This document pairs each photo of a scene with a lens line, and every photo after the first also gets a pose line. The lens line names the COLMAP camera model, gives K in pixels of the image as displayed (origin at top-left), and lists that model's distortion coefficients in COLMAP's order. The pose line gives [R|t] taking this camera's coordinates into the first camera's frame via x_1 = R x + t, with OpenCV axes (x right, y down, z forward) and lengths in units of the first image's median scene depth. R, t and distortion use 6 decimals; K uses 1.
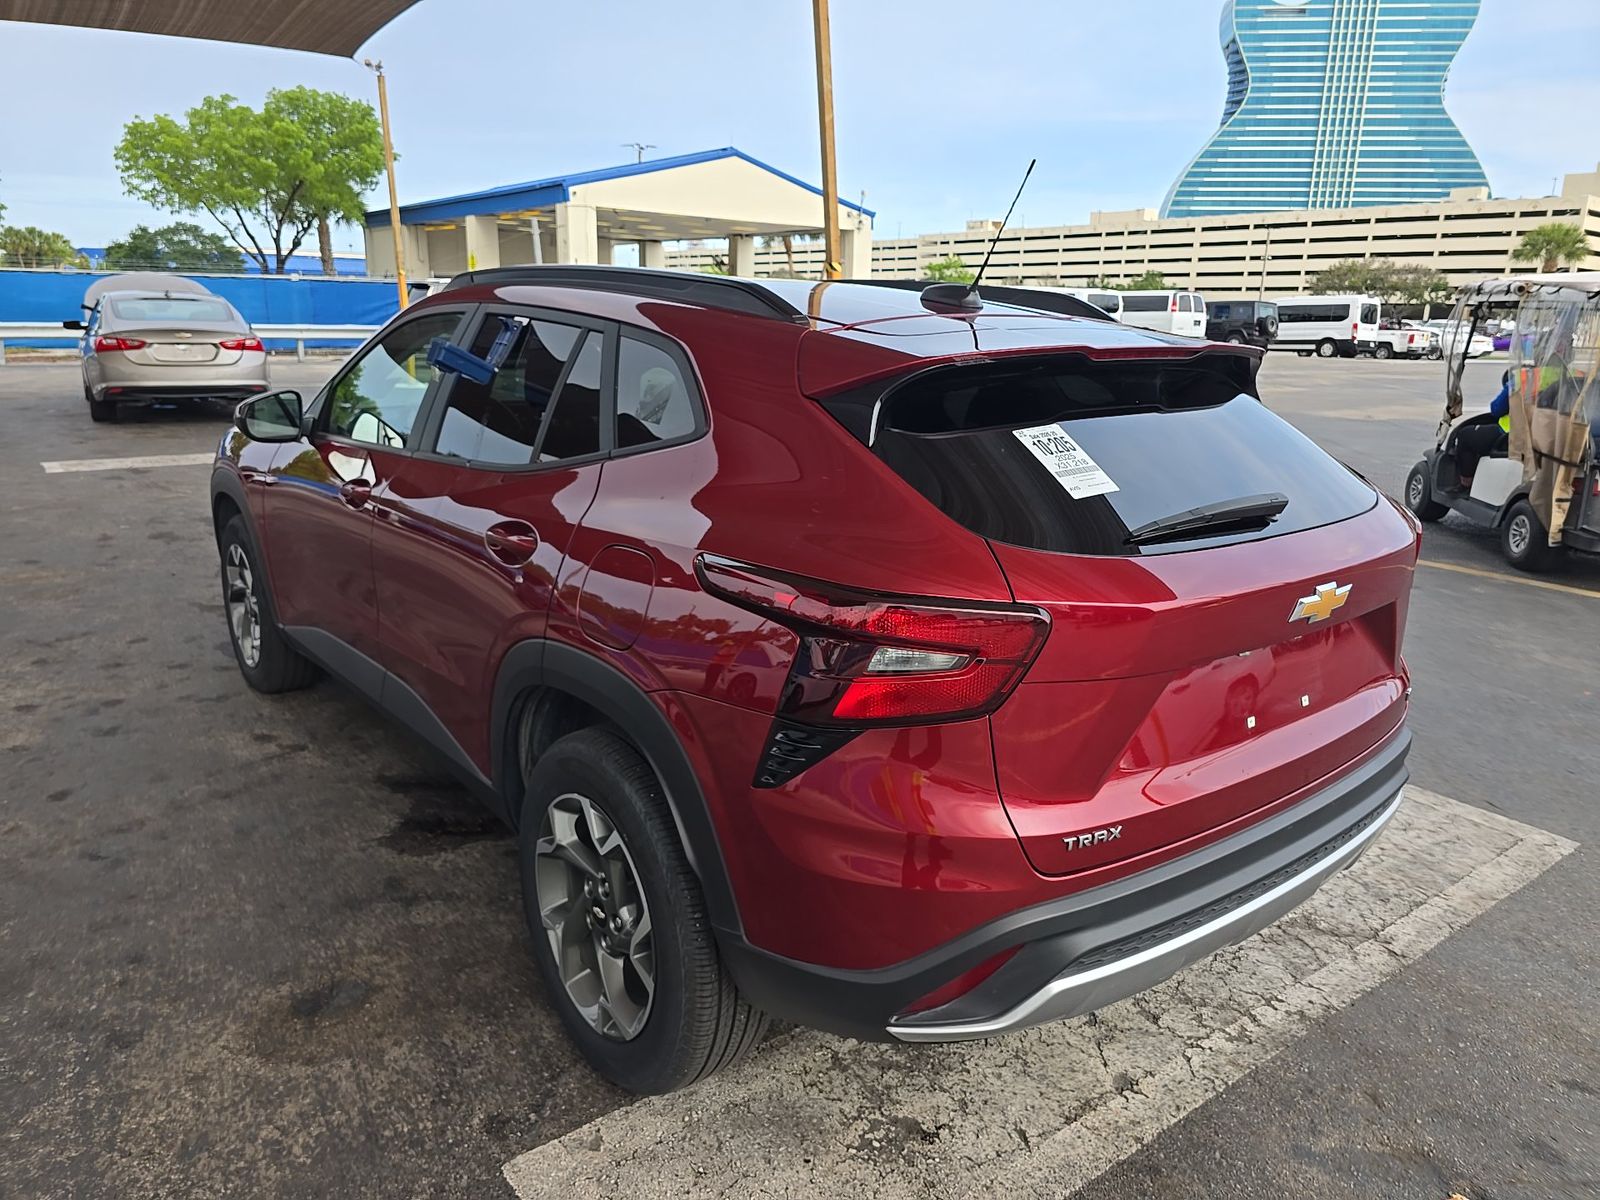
lens RADIAL K [[1078.9, 0, 800.0], [0, 1078.9, 600.0], [0, 0, 1]] dist [0.042055, -0.044520]
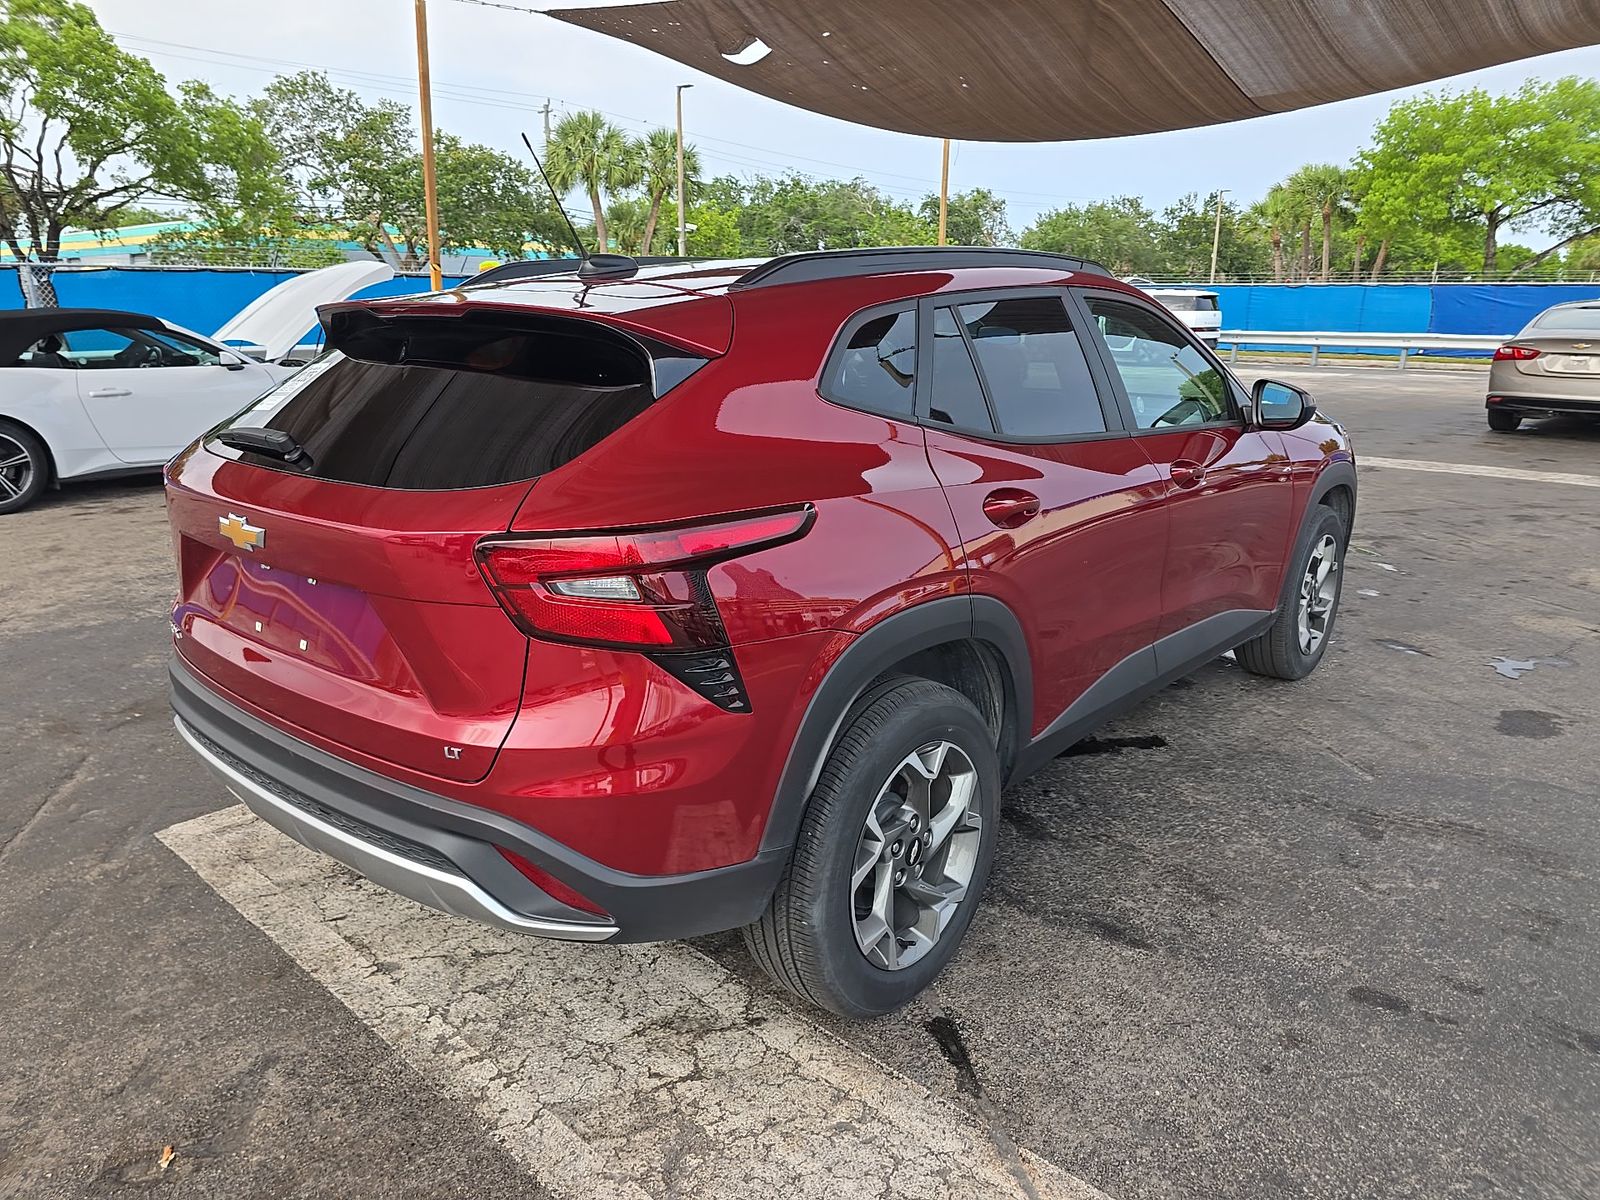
lens RADIAL K [[1078.9, 0, 800.0], [0, 1078.9, 600.0], [0, 0, 1]] dist [0.042055, -0.044520]
pose [[0.187020, 0.233041, -0.954314, 0.240560], [-0.249501, 0.950868, 0.183303, -0.039907], [0.950143, 0.203821, 0.235976, 0.188754]]
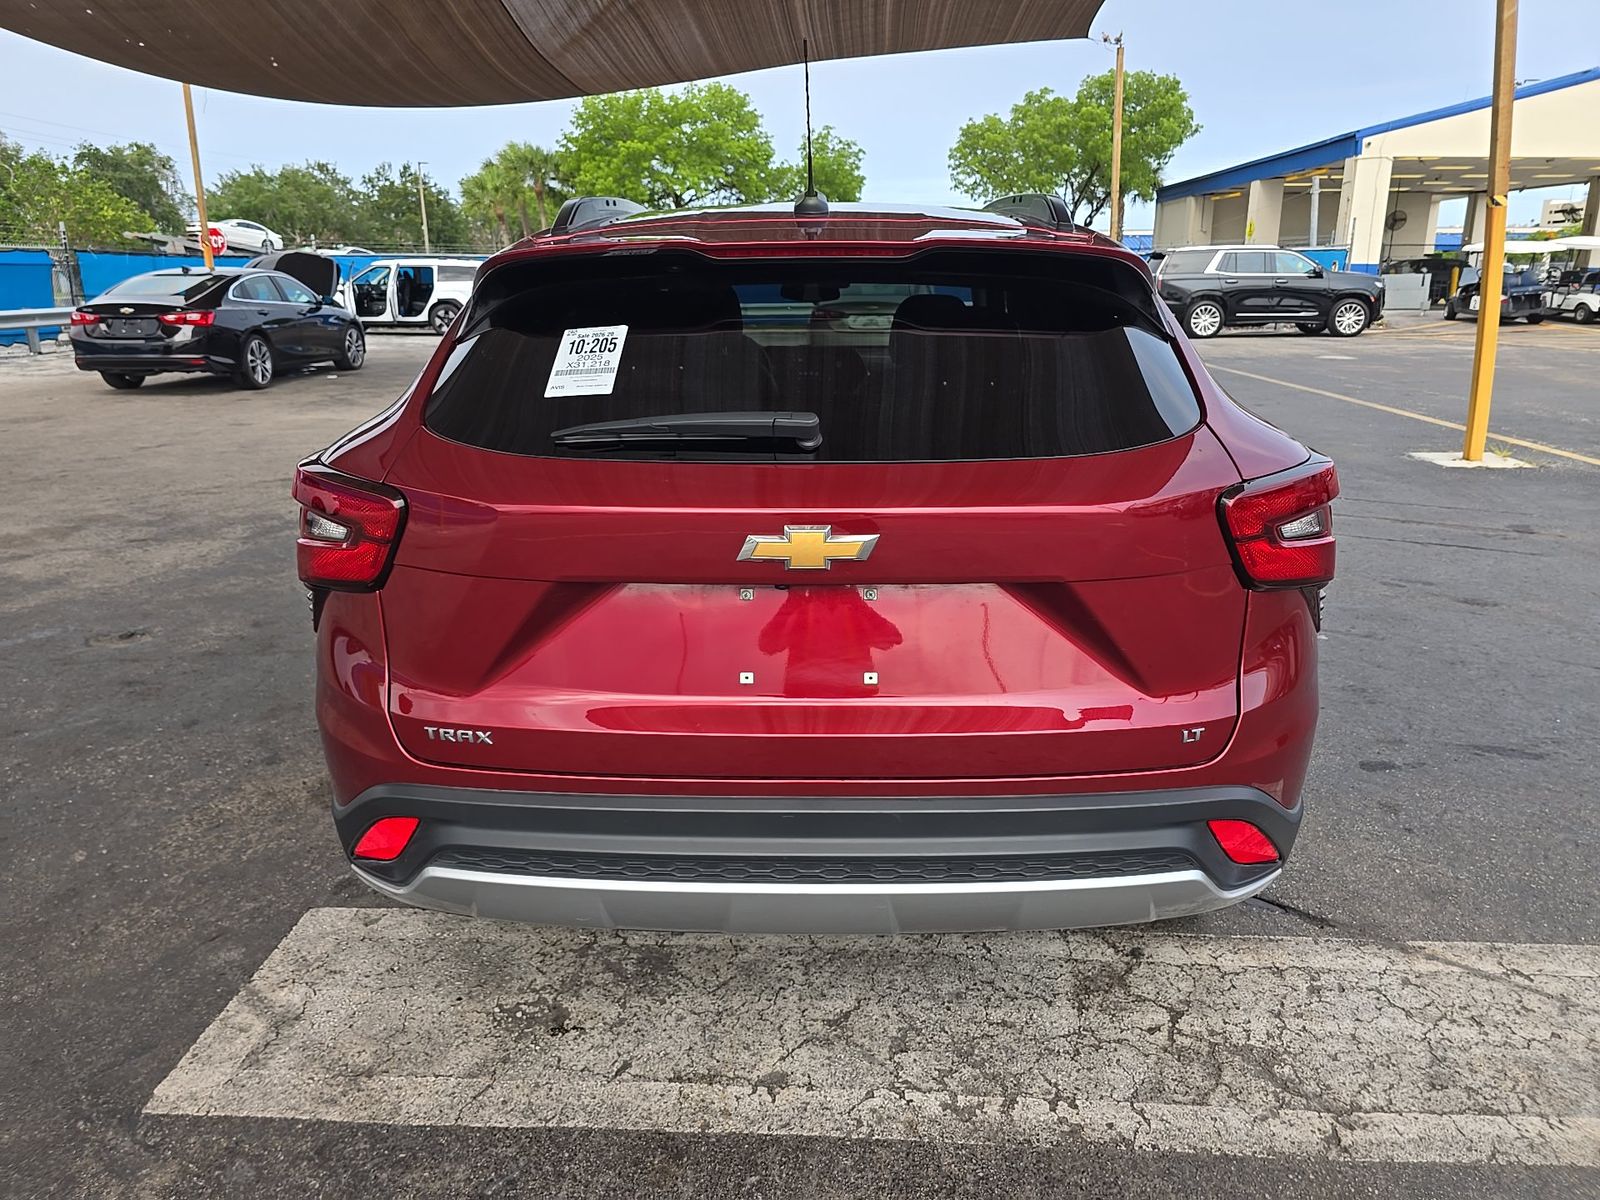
lens RADIAL K [[1078.9, 0, 800.0], [0, 1078.9, 600.0], [0, 0, 1]] dist [0.042055, -0.044520]
pose [[0.767718, 0.155356, -0.621669, 0.143453], [-0.142333, 0.987273, 0.070949, -0.002158], [0.624780, 0.034015, 0.780060, 0.054063]]
